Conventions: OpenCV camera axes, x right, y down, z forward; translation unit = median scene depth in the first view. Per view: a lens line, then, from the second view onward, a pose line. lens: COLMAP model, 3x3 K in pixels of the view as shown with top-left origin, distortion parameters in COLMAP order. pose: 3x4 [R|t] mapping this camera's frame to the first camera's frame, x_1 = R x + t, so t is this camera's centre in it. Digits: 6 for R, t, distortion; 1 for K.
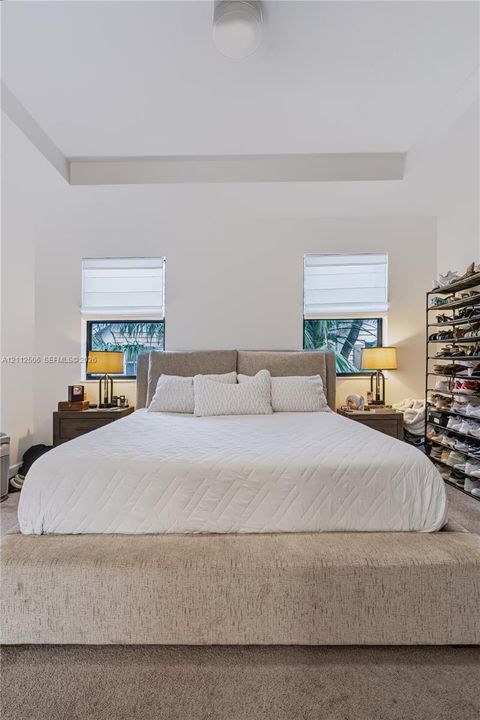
lens RADIAL K [[347.0, 0, 238.6], [0, 347.0, 364.8], [0, 0, 1]] dist [0.000561, -0.000305]
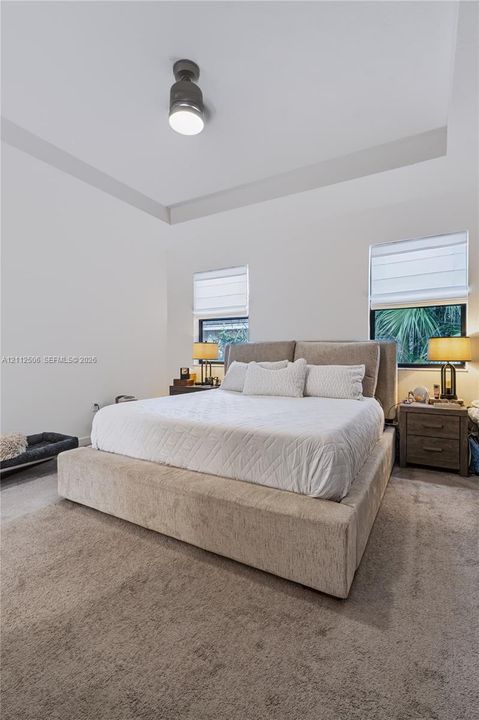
lens RADIAL K [[335.7, 0, 239.5], [0, 335.7, 360.0], [0, 0, 1]] dist [-0.000529, -0.000032]
pose [[0.869355, 0.020462, -0.493765, 0.393123], [-0.011096, 0.999699, 0.021893, -0.002362], [0.494064, -0.013554, 0.869320, -0.047834]]
